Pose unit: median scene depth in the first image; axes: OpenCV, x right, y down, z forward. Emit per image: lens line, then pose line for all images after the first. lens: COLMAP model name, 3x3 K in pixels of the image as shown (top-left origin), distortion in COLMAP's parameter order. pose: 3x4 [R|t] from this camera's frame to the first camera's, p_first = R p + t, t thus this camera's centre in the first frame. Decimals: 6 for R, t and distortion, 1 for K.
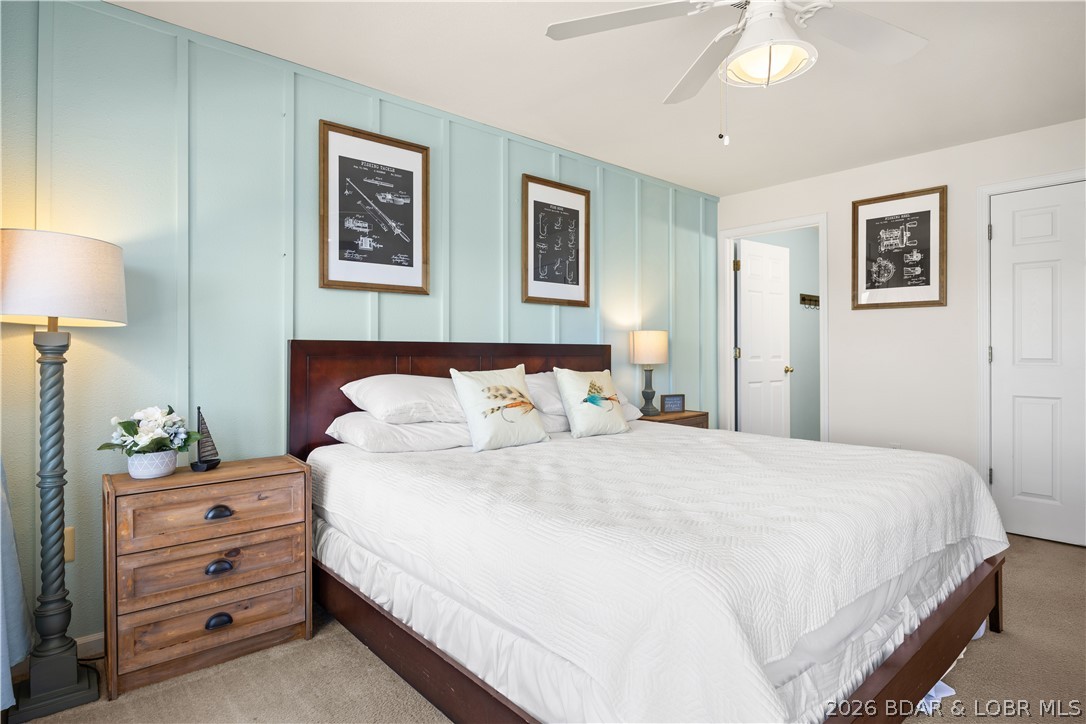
lens RADIAL K [[583.2, 0, 544.4], [0, 583.2, 357.6], [0, 0, 1]] dist [-0.005240, -0.000203]
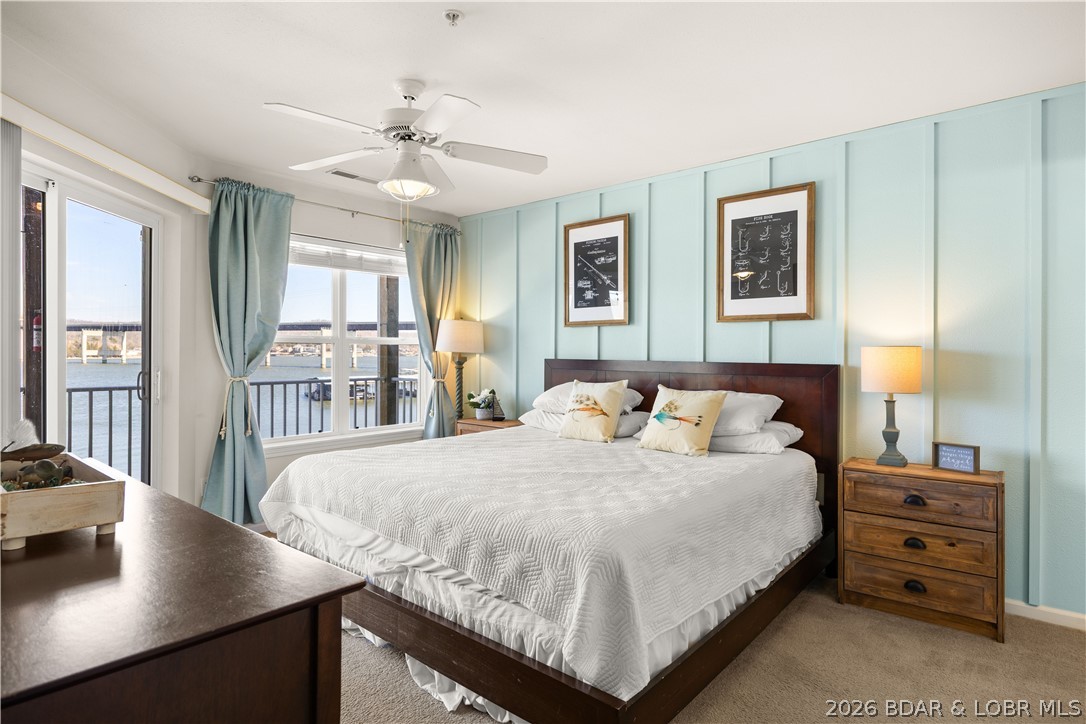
lens RADIAL K [[583.2, 0, 545.1], [0, 583.2, 357.1], [0, 0, 1]] dist [-0.005240, -0.000203]
pose [[0.136105, 0.002313, -0.990692, 1.138525], [-0.021424, 0.999770, -0.000609, -0.030972], [0.990463, 0.021308, 0.136124, 0.668987]]
